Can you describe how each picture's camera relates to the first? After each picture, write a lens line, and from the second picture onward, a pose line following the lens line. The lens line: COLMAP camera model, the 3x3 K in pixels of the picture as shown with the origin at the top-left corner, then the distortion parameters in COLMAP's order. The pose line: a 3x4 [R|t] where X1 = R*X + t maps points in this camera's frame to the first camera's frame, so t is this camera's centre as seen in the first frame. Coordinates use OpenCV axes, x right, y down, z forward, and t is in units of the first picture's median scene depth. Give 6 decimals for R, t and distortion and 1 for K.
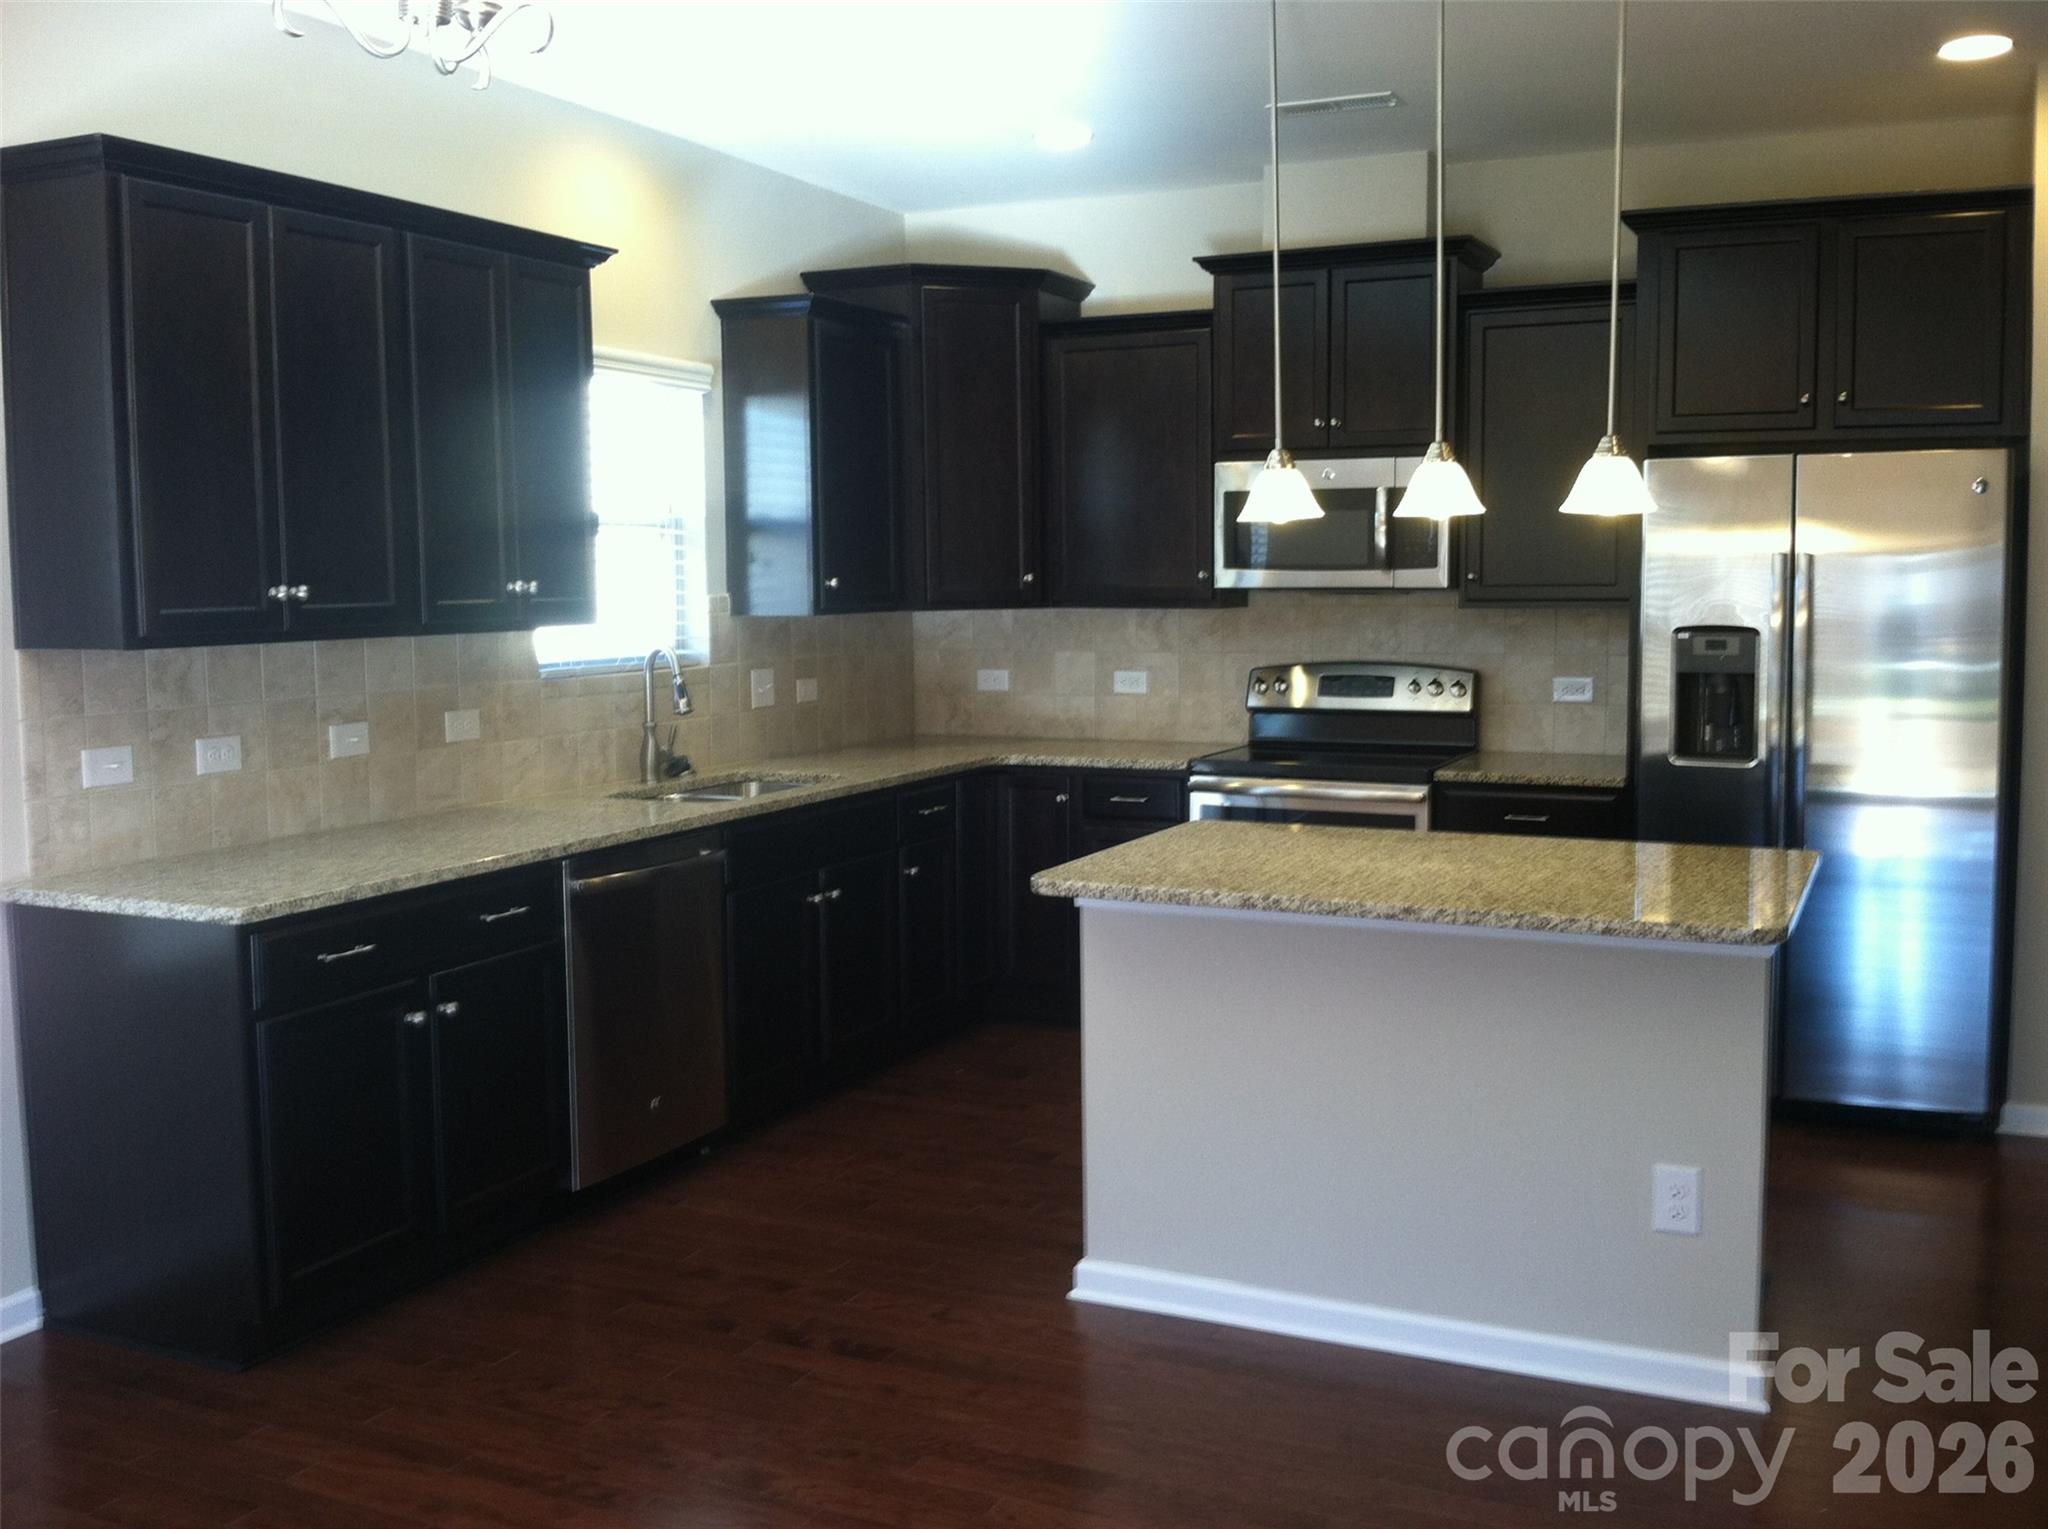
lens RADIAL K [[1950.9, 0, 1024.1], [0, 1950.9, 753.7], [0, 0, 1]] dist [0.109868, -0.375855]
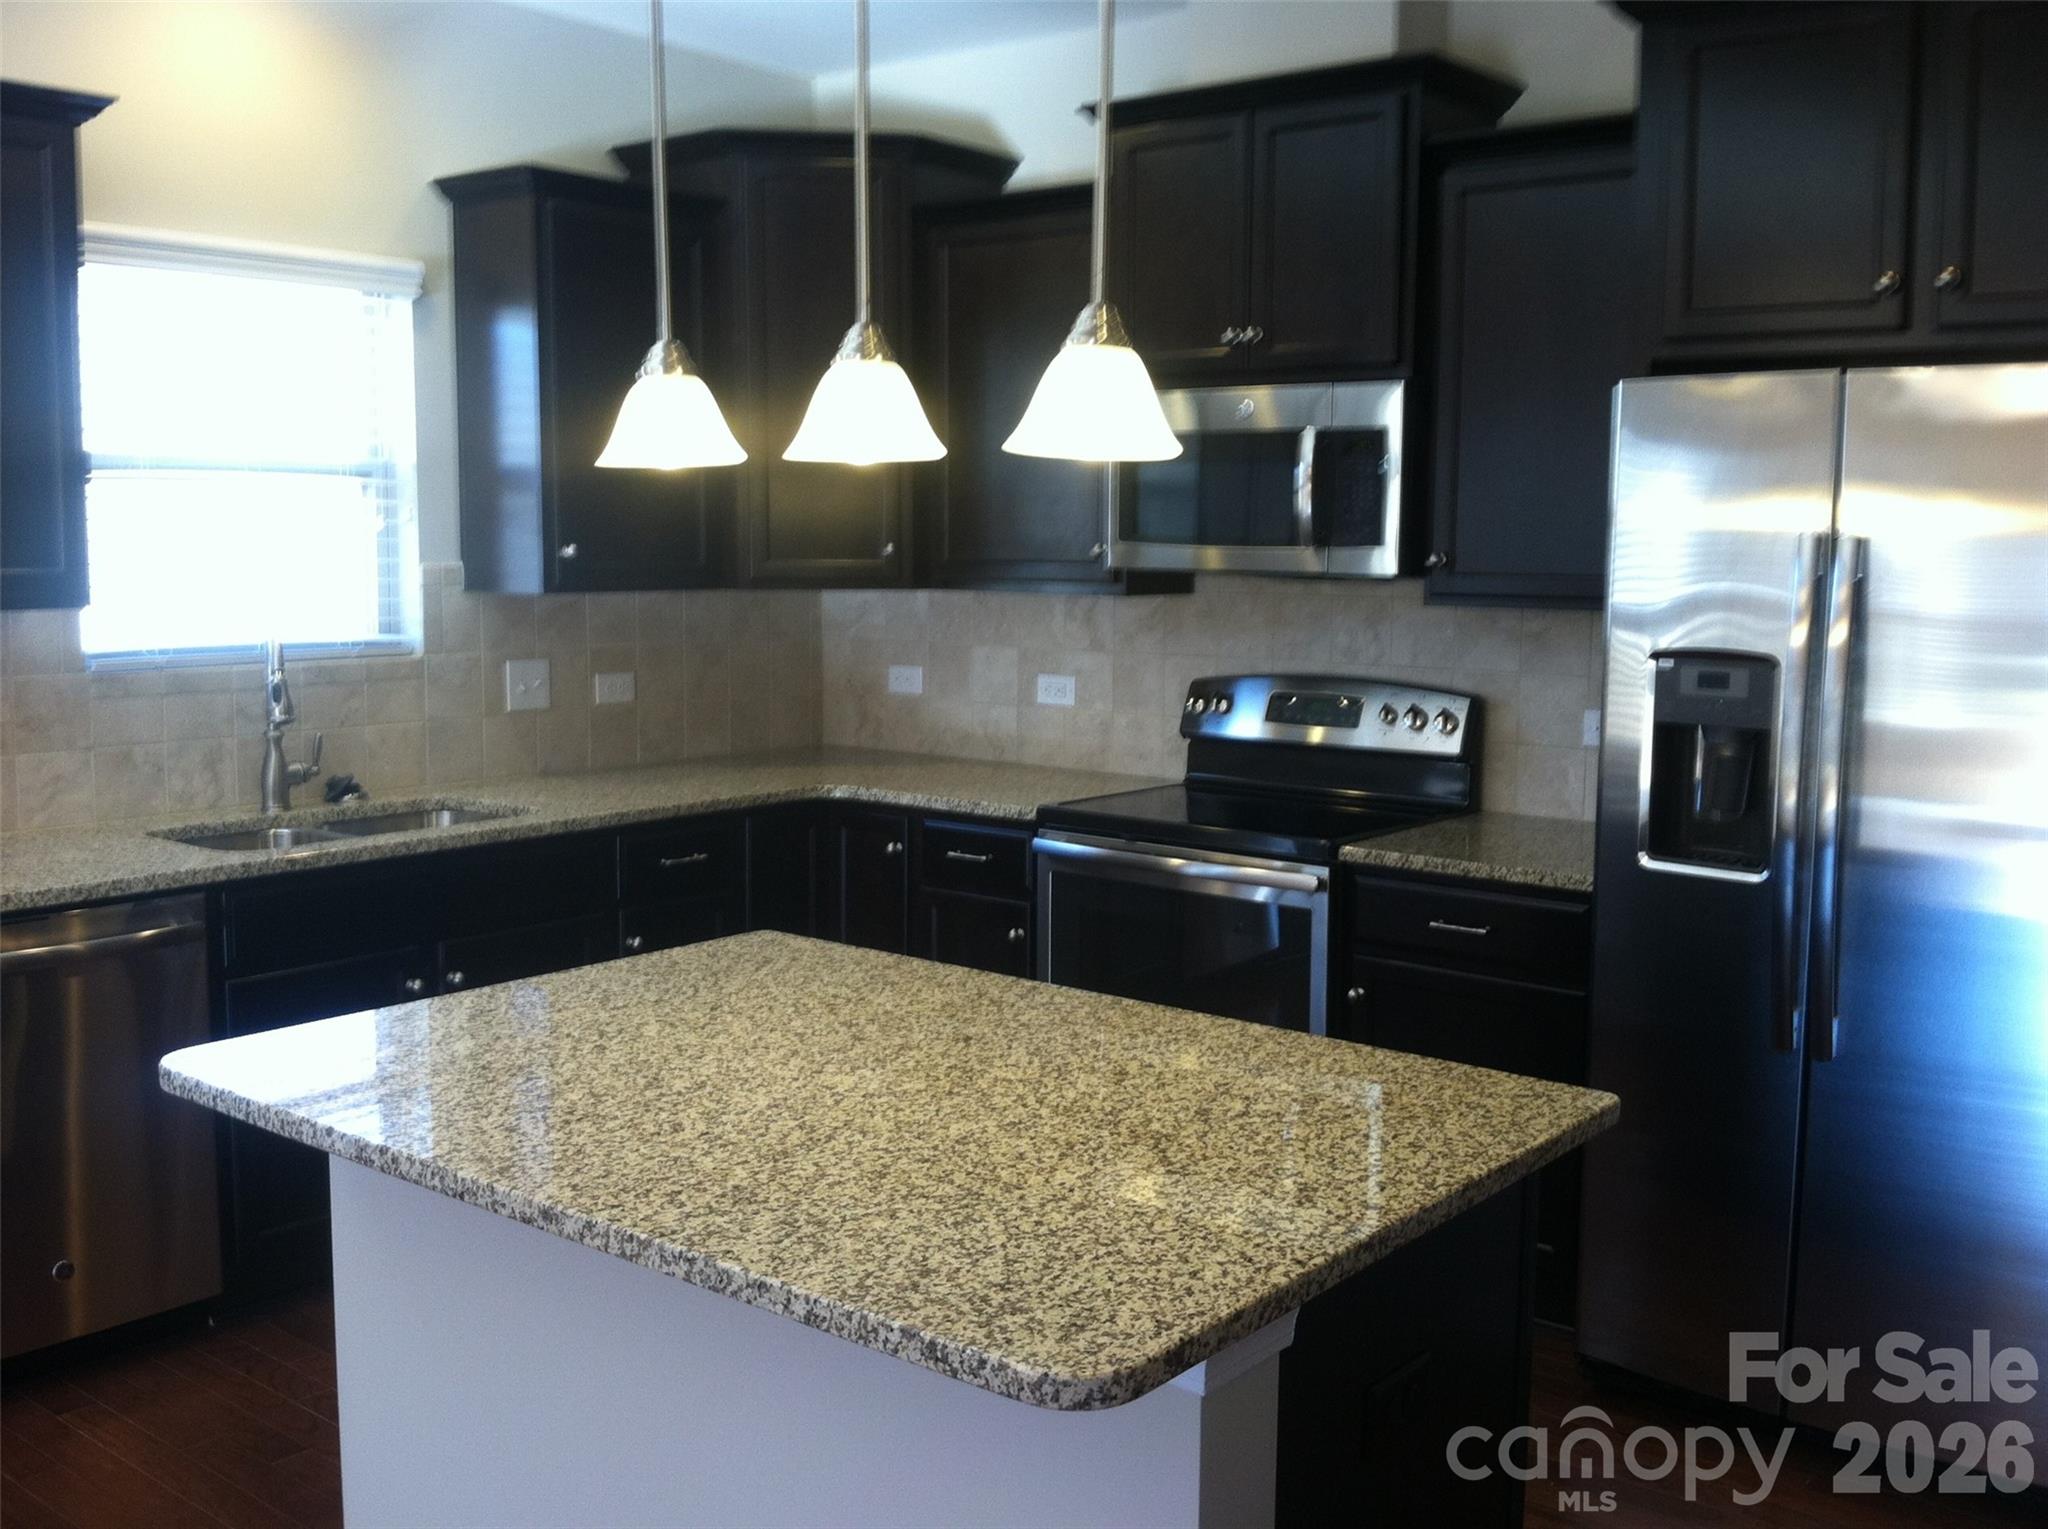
lens RADIAL K [[1950.9, 0, 1024.1], [0, 1950.9, 753.7], [0, 0, 1]] dist [0.109868, -0.375855]
pose [[0.971009, 0.042581, -0.235219, 0.250007], [-0.038009, 0.998991, 0.023938, -0.033852], [0.236000, -0.014304, 0.971648, 0.301321]]
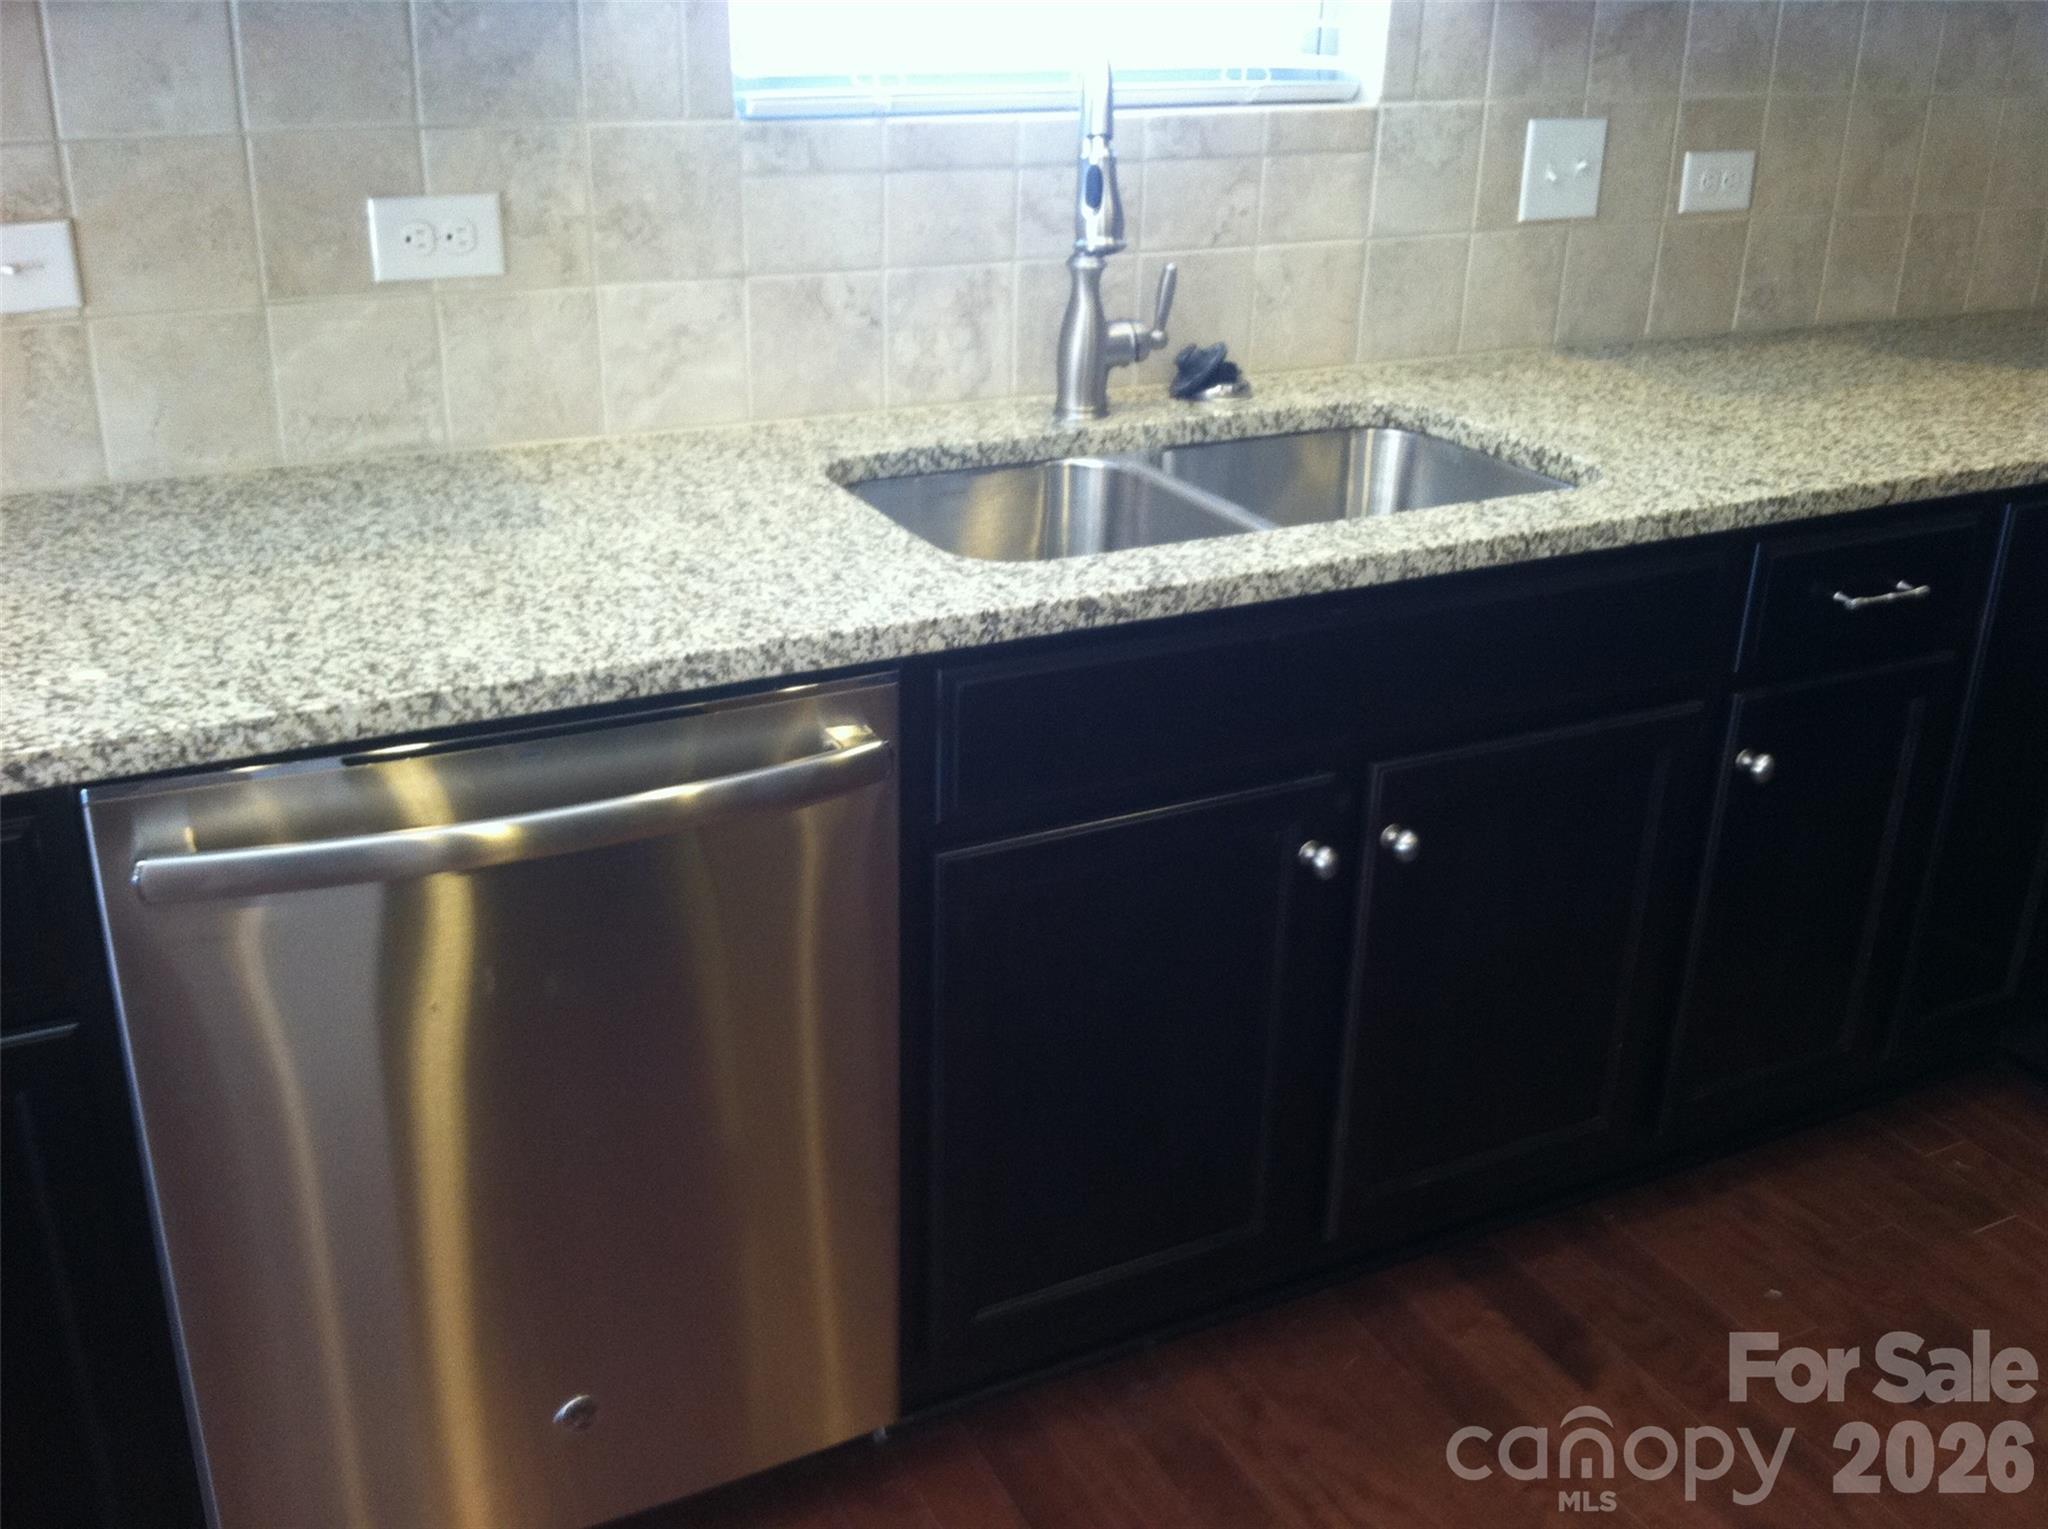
lens RADIAL K [[1950.9, 0, 1024.1], [0, 1950.9, 753.7], [0, 0, 1]] dist [0.109868, -0.375855]
pose [[0.788424, 0.266645, -0.554336, 0.033288], [-0.086292, 0.940197, 0.329518, -0.045855], [0.609050, -0.211965, 0.764283, 0.626981]]
